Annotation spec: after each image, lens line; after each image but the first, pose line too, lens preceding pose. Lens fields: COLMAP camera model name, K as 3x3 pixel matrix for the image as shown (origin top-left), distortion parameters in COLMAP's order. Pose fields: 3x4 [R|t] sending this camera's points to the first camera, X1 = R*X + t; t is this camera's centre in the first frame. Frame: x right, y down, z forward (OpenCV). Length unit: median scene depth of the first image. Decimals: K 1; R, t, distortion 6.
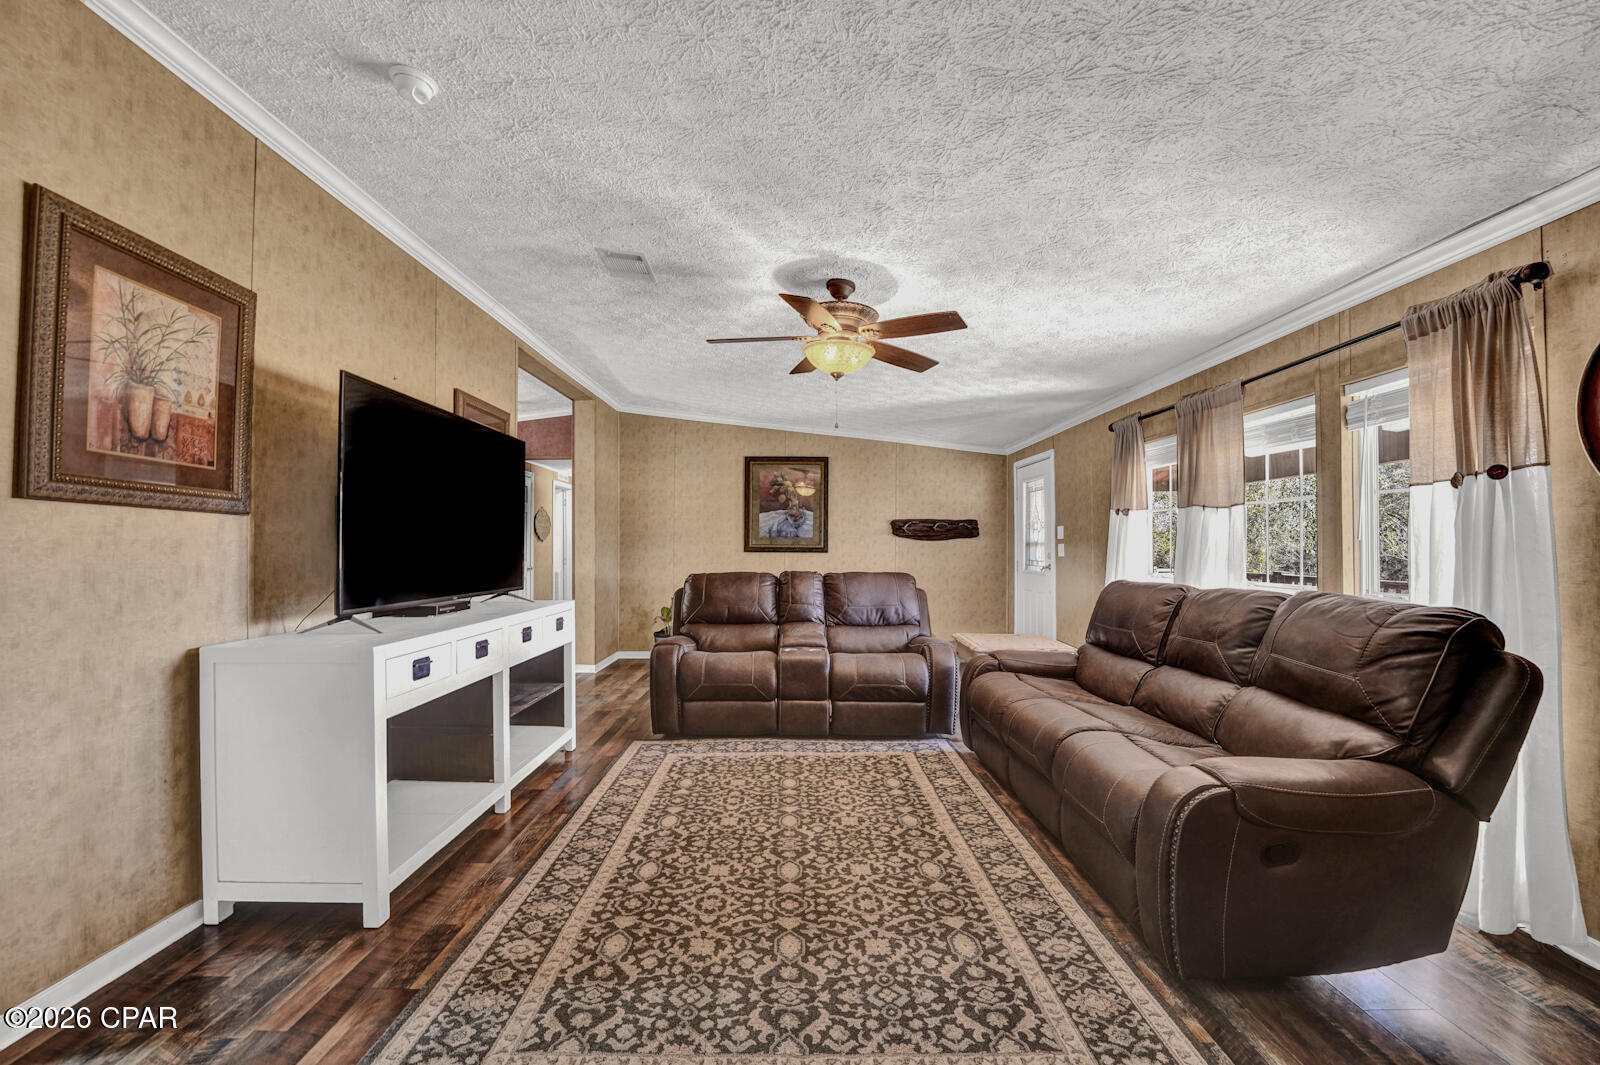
lens RADIAL K [[650.7, 0, 787.0], [0, 650.7, 538.6], [0, 0, 1]] dist [-0.028431, 0.002795]
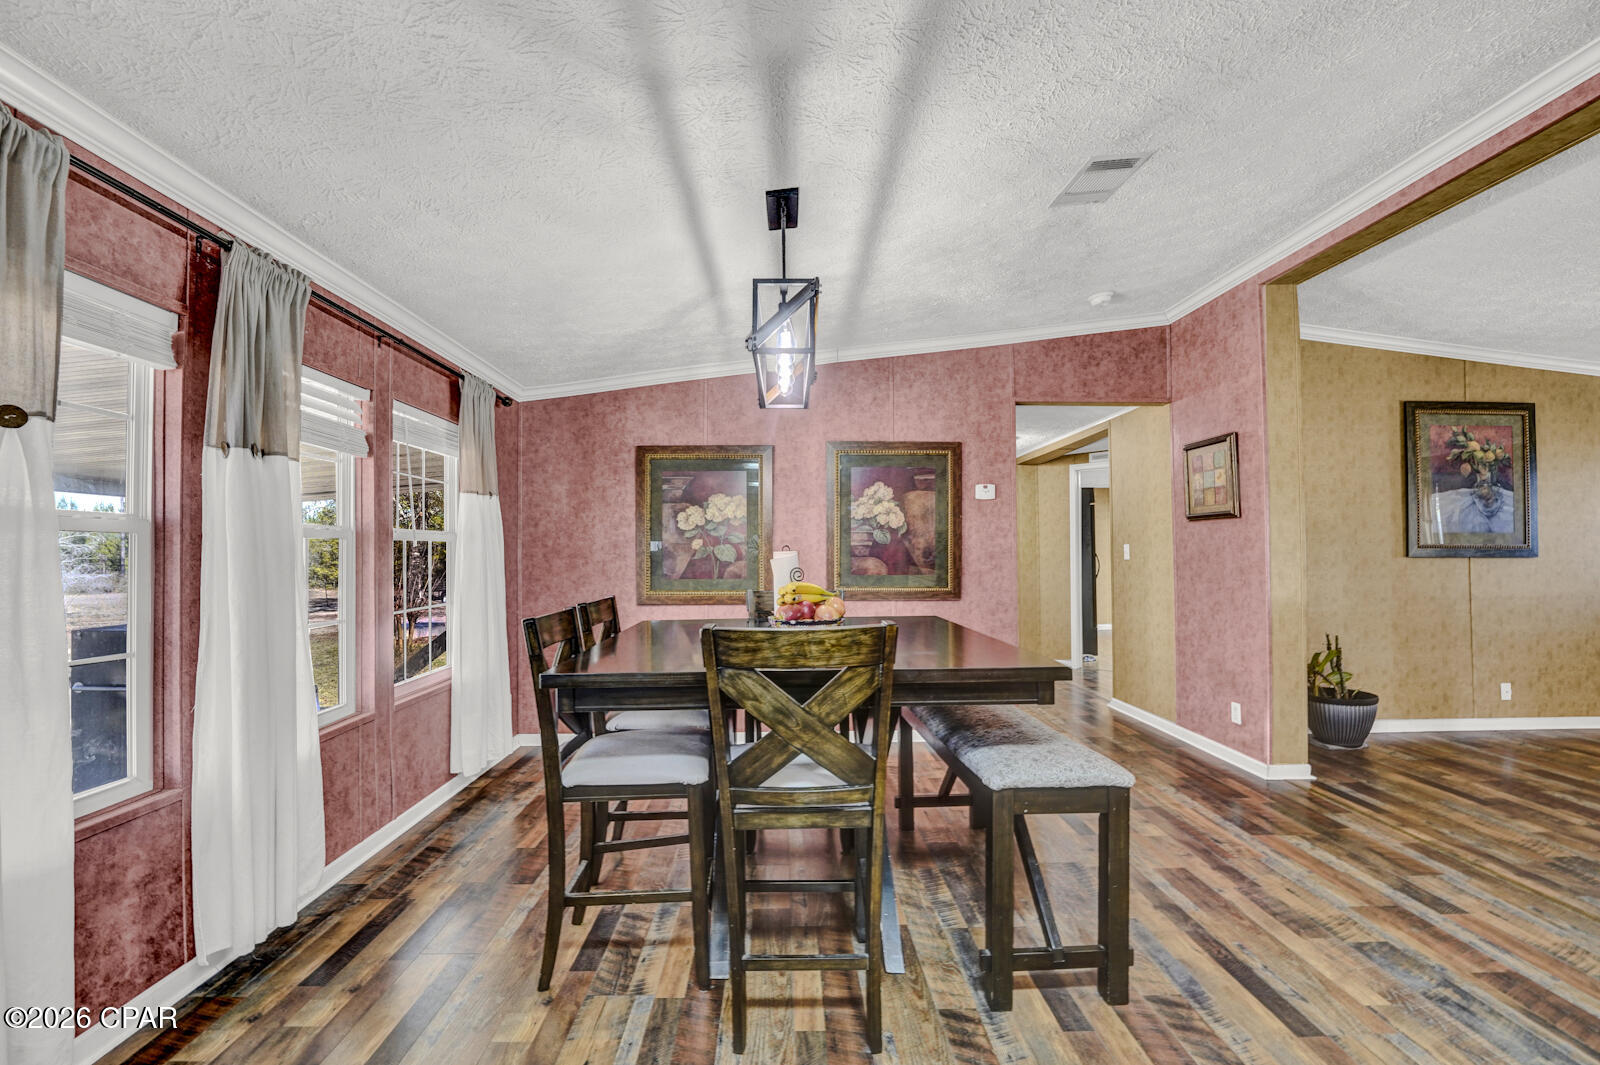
lens RADIAL K [[650.7, 0, 787.0], [0, 650.7, 538.6], [0, 0, 1]] dist [-0.028431, 0.002795]
pose [[0.999844, -0.004899, 0.016965, -0.661659], [0.005025, 0.999960, -0.007362, 0.004873], [-0.016928, 0.007446, 0.999829, 0.412711]]
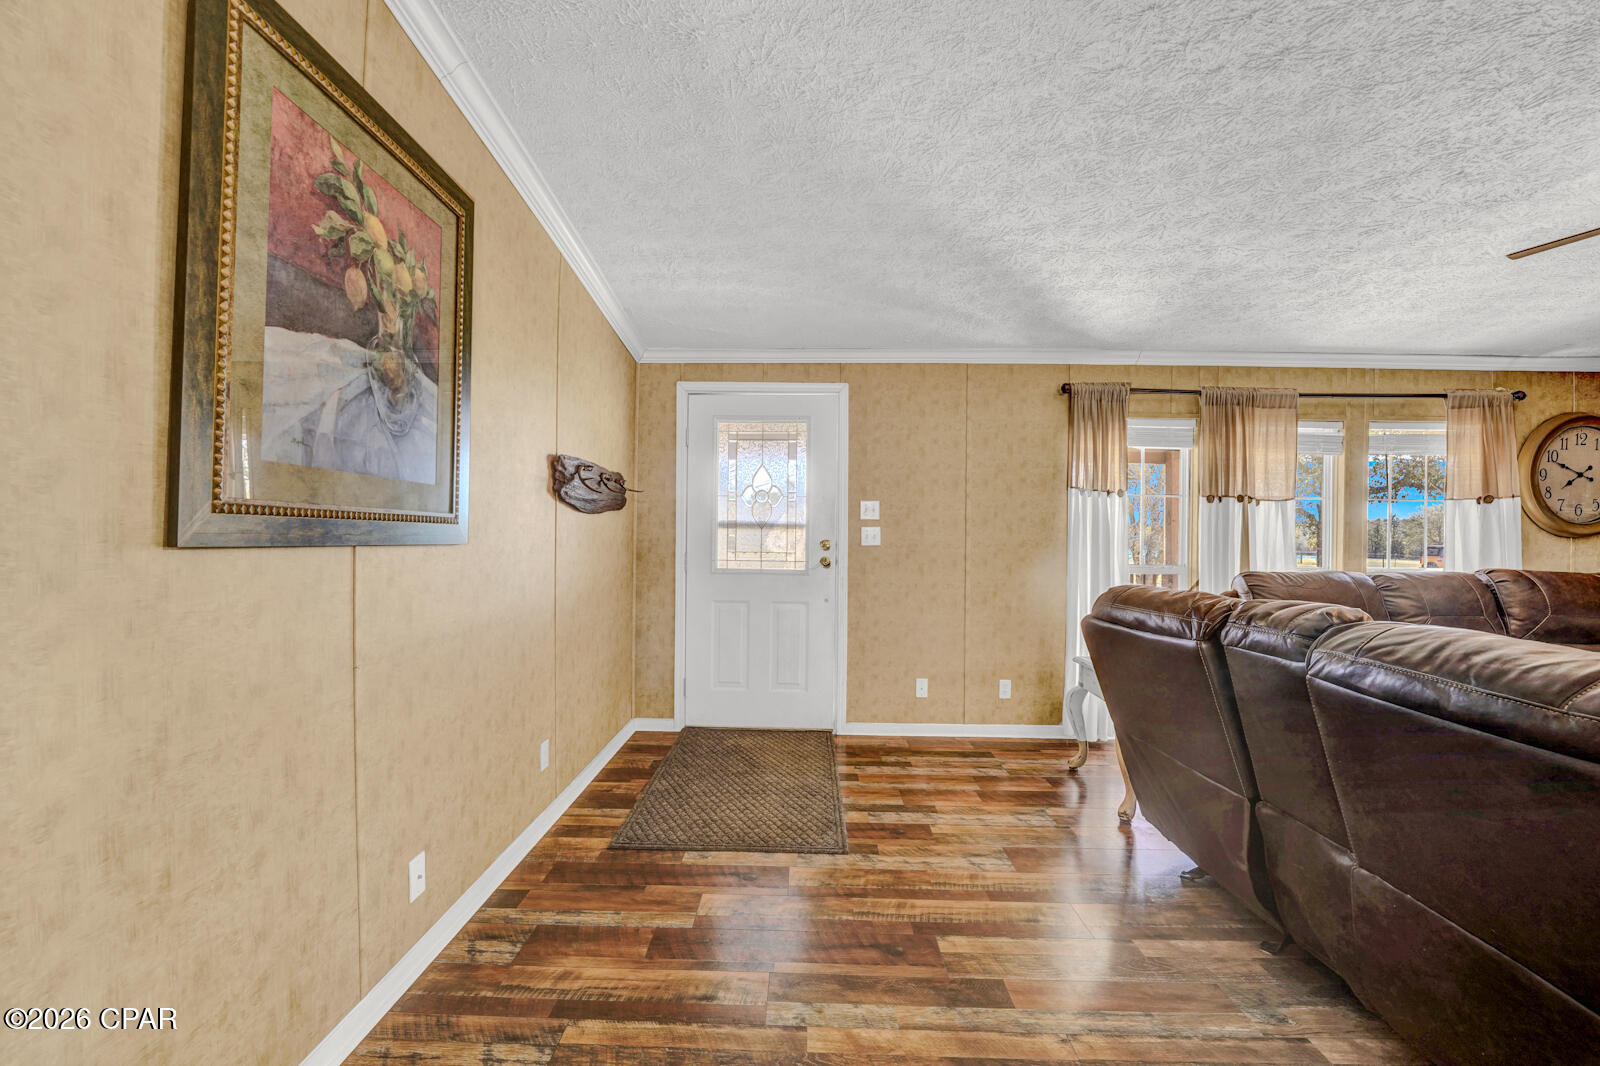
lens RADIAL K [[650.7, 0, 787.0], [0, 650.7, 539.1], [0, 0, 1]] dist [-0.028431, 0.002795]
pose [[0.023631, -0.004207, 0.999712, -0.211234], [-0.022720, 0.999731, 0.004744, 0.015311], [-0.999463, -0.022826, 0.023529, 0.854412]]
